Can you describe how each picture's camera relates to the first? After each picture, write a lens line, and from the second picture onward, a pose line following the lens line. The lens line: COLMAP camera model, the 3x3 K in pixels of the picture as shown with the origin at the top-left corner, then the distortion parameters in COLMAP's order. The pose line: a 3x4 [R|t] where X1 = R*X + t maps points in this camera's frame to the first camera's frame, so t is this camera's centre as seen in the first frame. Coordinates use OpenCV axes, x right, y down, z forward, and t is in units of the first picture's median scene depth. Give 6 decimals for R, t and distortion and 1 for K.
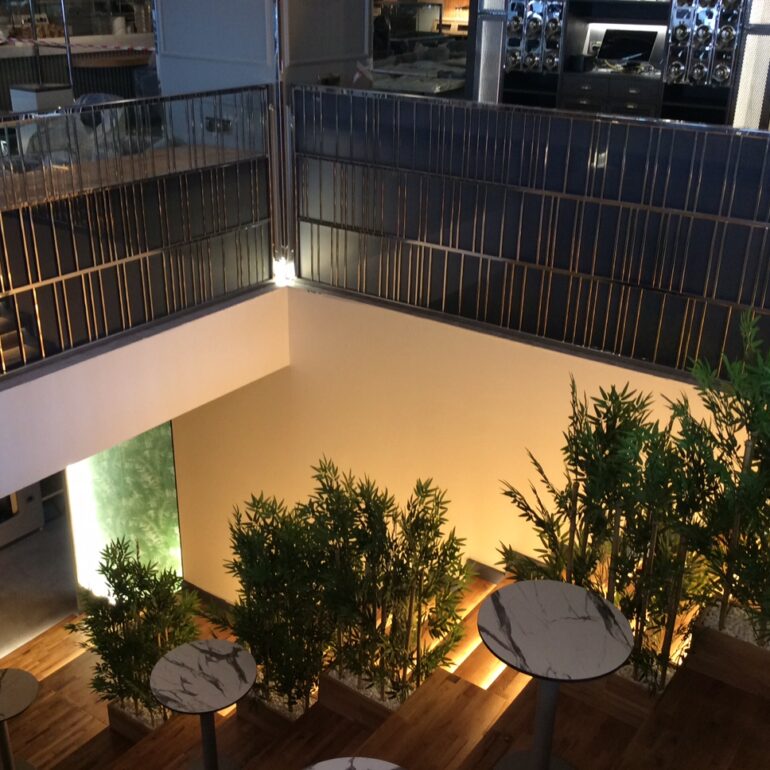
lens RADIAL K [[935.7, 0, 385.4], [0, 935.7, 384.0], [0, 0, 1]] dist [0.072047, 0.000000]
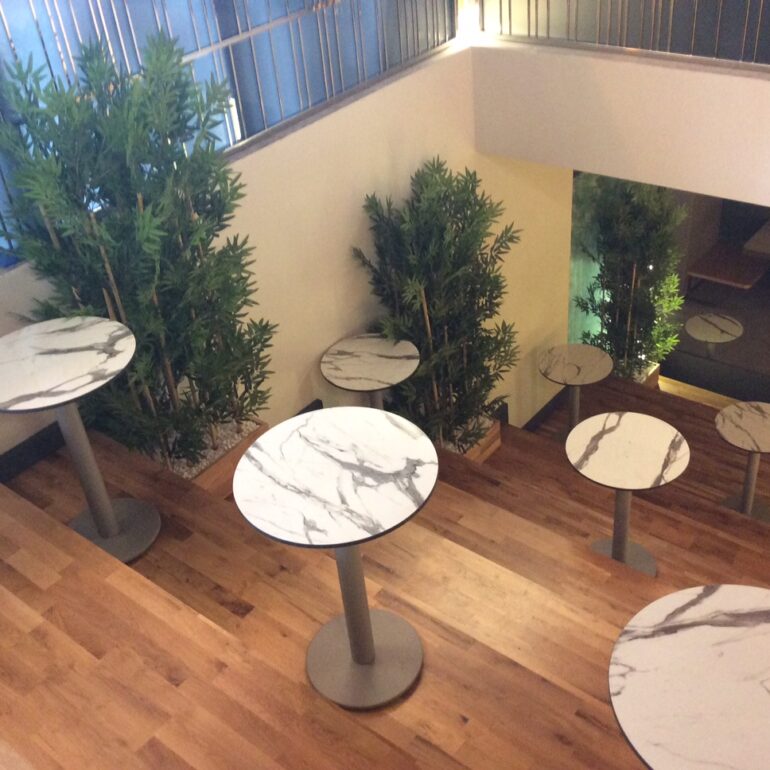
lens RADIAL K [[935.7, 0, 384.9], [0, 935.7, 385.7], [0, 0, 1]] dist [0.072047, 0.000000]
pose [[-0.066560, 0.567544, -0.820648, 0.371077], [-0.314691, 0.768554, 0.557041, -0.077775], [0.946858, 0.295328, 0.127446, 0.467822]]
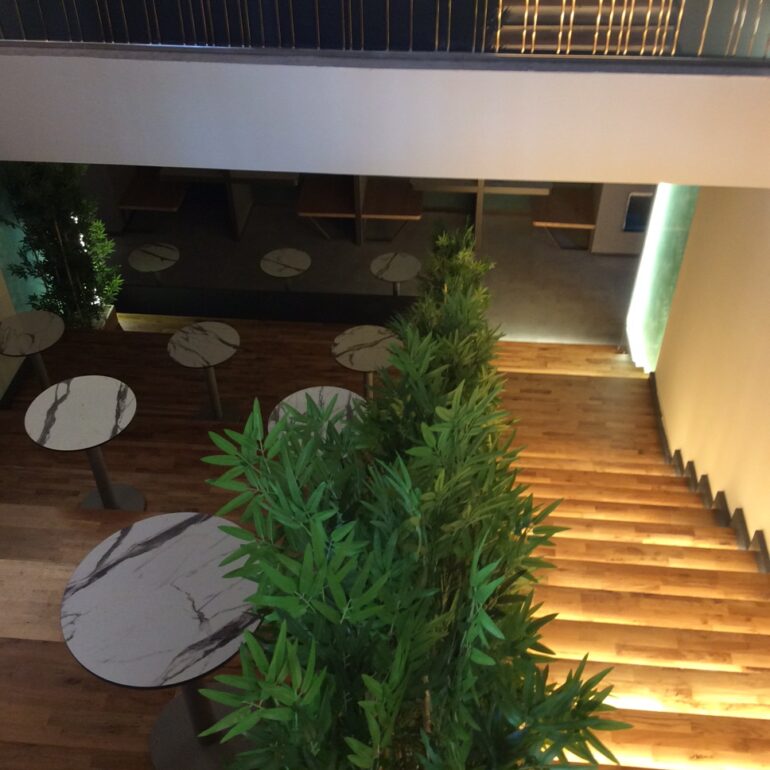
lens RADIAL K [[935.7, 0, 387.2], [0, 935.7, 387.3], [0, 0, 1]] dist [0.072047, 0.000000]
pose [[0.501383, 0.563931, -0.656199, 0.455233], [-0.329369, 0.825712, 0.457948, -0.187641], [0.800082, -0.013476, 0.599739, 0.479204]]
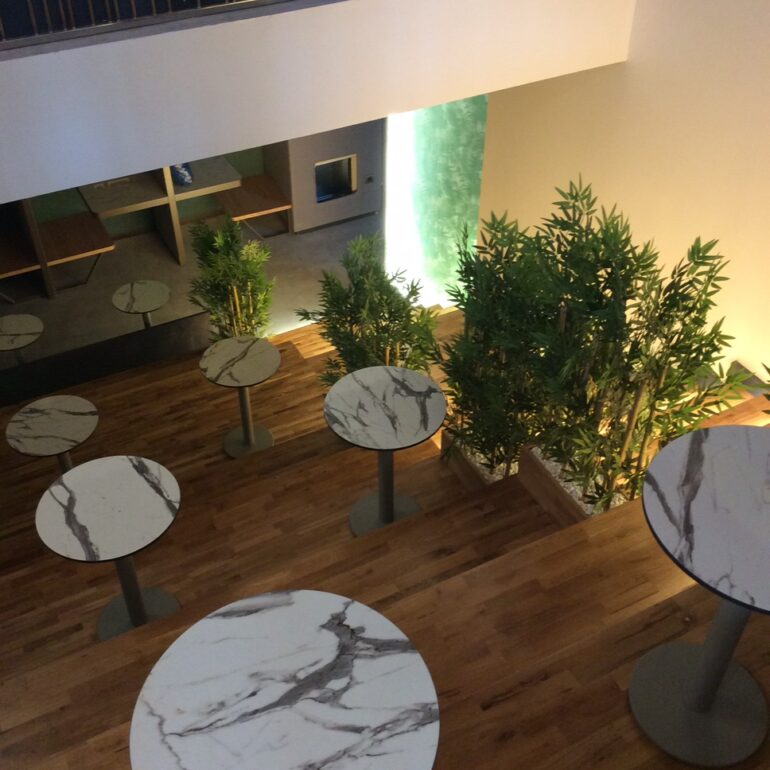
lens RADIAL K [[935.7, 0, 388.4], [0, 935.7, 383.5], [0, 0, 1]] dist [0.072047, 0.000000]
pose [[0.893677, 0.280660, -0.350102, 0.102259], [-0.169502, 0.933585, 0.315735, 0.020244], [0.415464, -0.222822, 0.881896, 0.260122]]
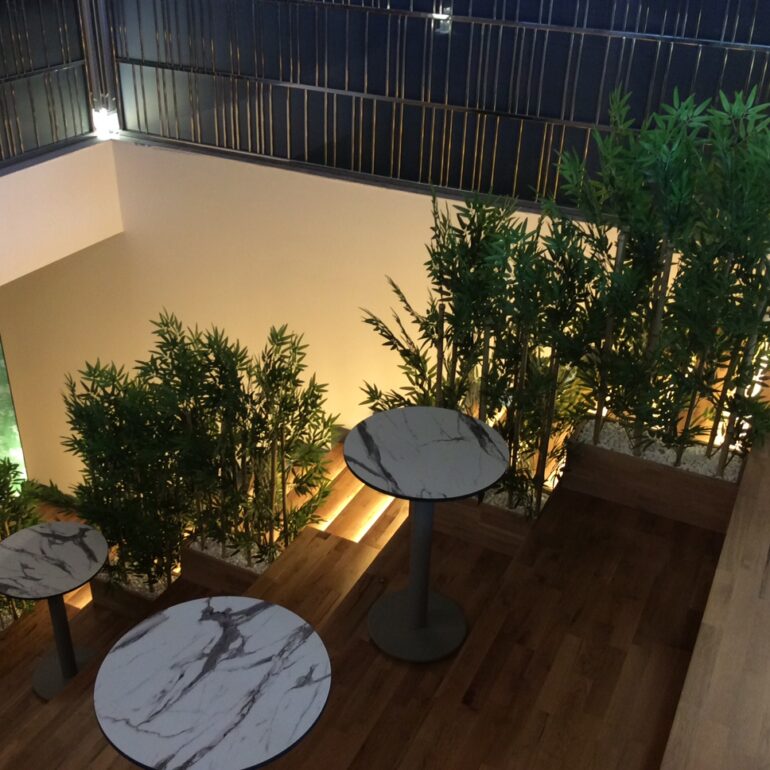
lens RADIAL K [[935.7, 0, 382.8], [0, 935.7, 384.6], [0, 0, 1]] dist [0.072047, 0.000000]
pose [[0.987356, -0.070891, 0.141781, 0.008126], [0.056325, 0.992956, 0.104237, 0.066408], [-0.148172, -0.094934, 0.984395, 0.076624]]
